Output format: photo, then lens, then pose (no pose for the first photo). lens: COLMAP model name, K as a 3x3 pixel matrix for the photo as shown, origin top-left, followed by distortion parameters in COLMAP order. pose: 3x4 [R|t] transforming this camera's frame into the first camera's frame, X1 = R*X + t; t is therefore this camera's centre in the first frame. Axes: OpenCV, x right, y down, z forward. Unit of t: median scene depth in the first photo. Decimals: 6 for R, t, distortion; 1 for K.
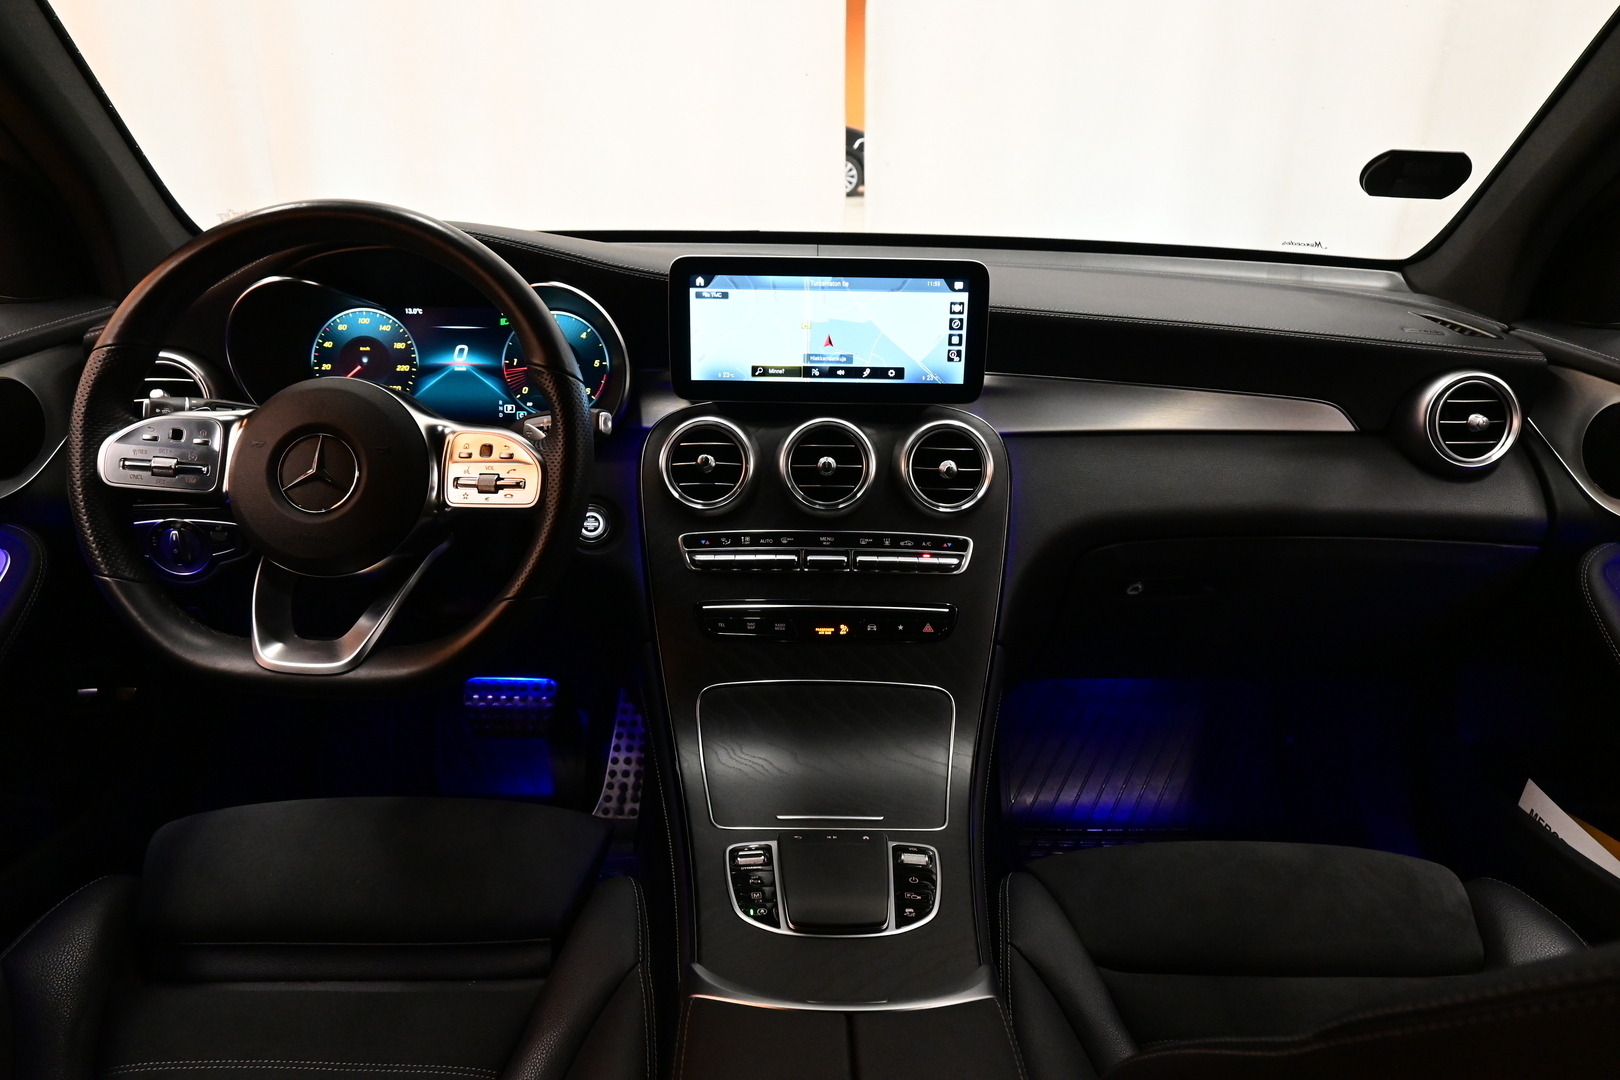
lens RADIAL K [[1133.2, 0, 808.7], [0, 1133.2, 533.8], [0, 0, 1]] dist [-0.011533, -0.001130]
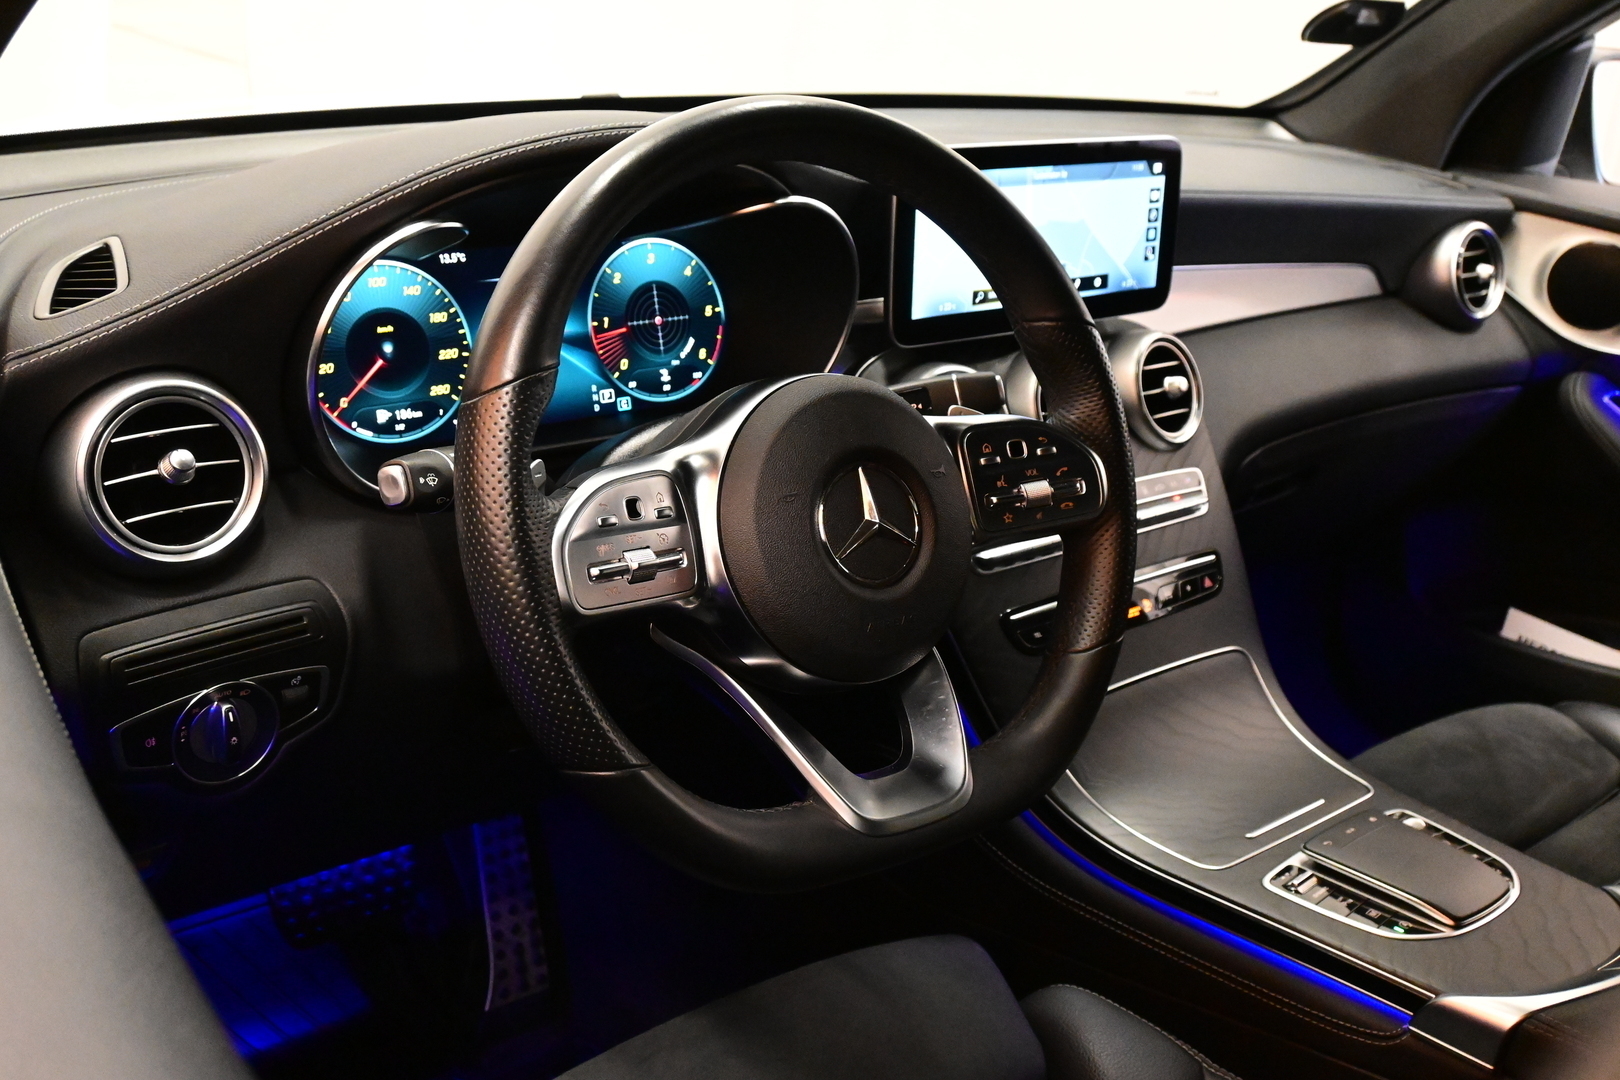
lens RADIAL K [[1596.6, 0, 810.9], [0, 1596.6, 542.8], [0, 0, 1]] dist [-0.015531, 0.000000]
pose [[0.780455, -0.196265, 0.593607, -0.735337], [0.167337, 0.980385, 0.104136, -0.104913], [-0.602402, 0.018059, 0.797989, 0.211497]]
